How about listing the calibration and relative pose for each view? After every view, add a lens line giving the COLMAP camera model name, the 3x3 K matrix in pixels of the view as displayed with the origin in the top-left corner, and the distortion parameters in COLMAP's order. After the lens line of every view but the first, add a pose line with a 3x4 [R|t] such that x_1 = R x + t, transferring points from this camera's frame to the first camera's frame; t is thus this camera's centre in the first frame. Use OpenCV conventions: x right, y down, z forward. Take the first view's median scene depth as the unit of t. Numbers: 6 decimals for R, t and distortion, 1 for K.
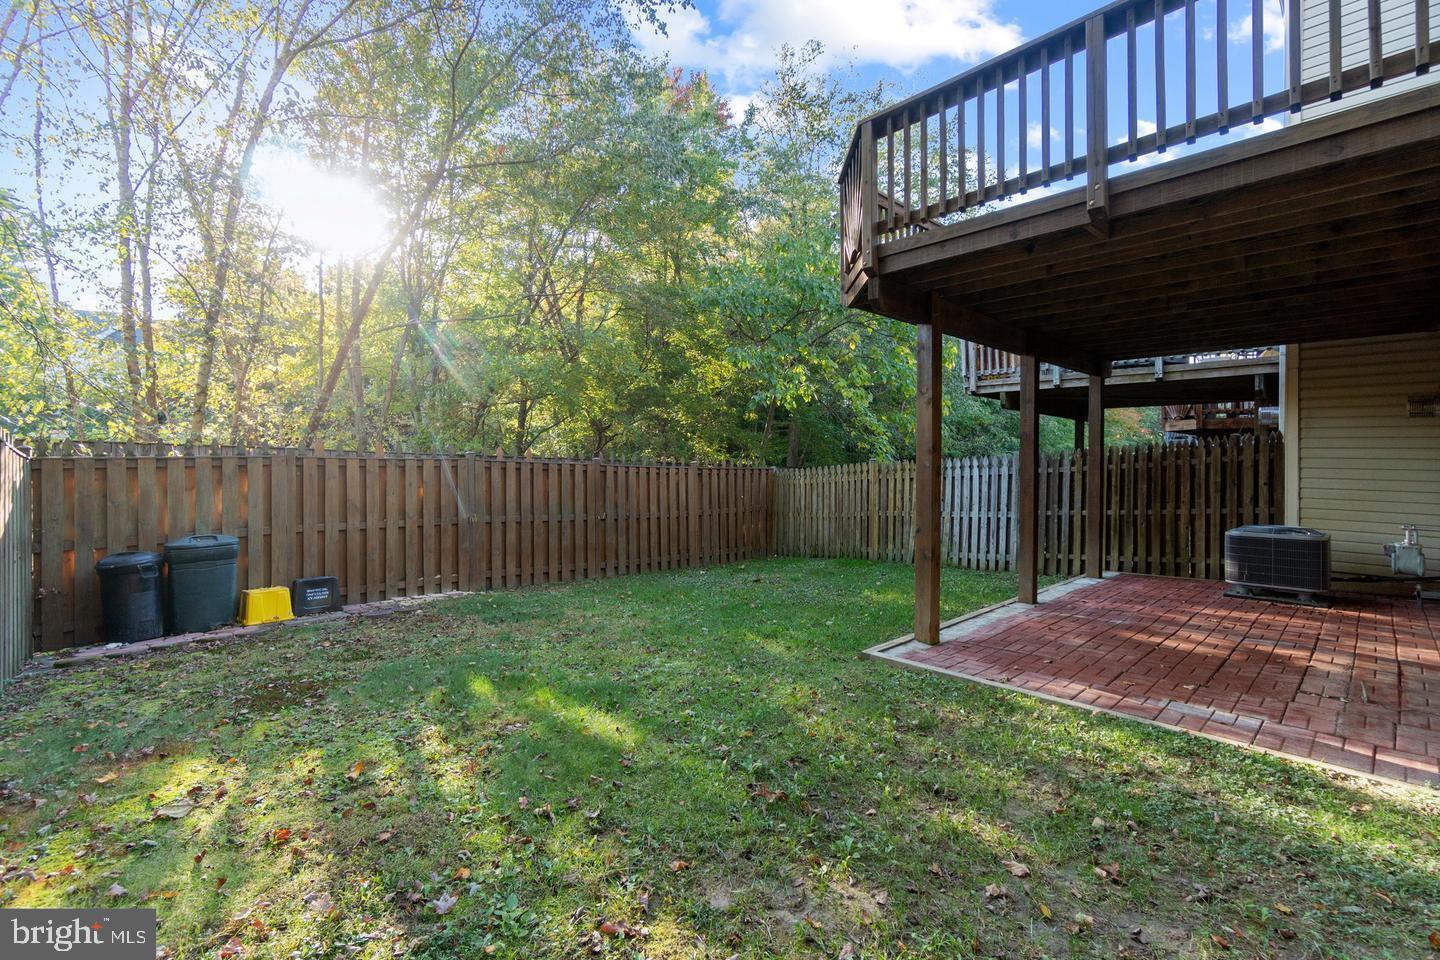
lens RADIAL K [[622.8, 0, 713.8], [0, 622.8, 467.2], [0, 0, 1]] dist [-0.004734, 0.001738]
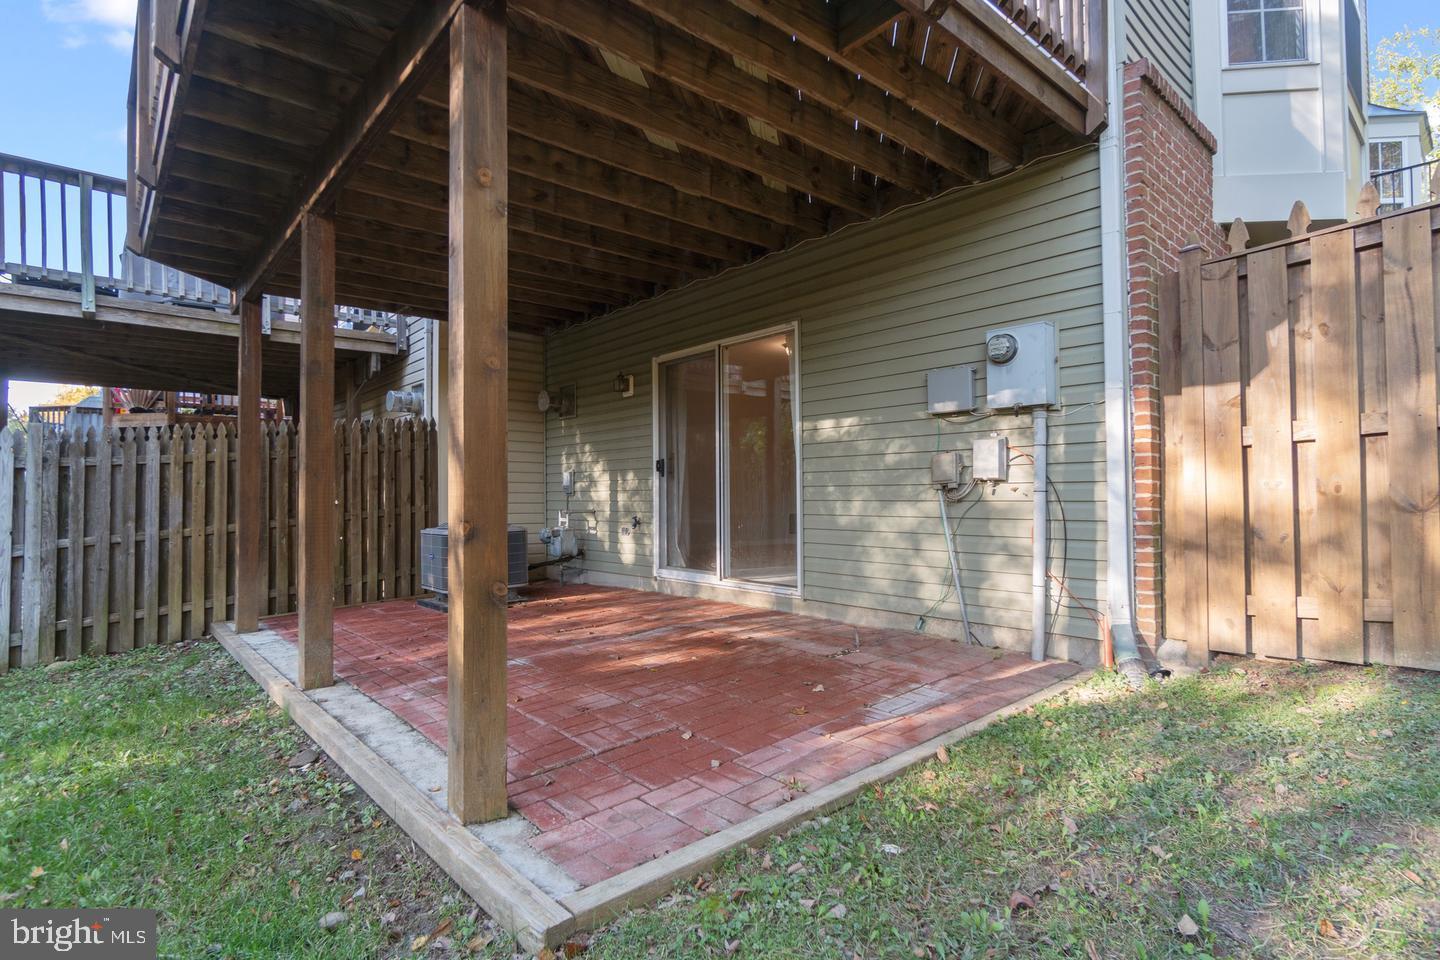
lens RADIAL K [[706.5, 0, 710.9], [0, 706.5, 476.6], [0, 0, 1]] dist [-0.004722, -0.000349]
pose [[0.050652, 0.017621, 0.998561, -0.060290], [0.022178, 0.999578, -0.018764, 0.049759], [-0.998470, 0.023096, 0.050240, 0.522523]]
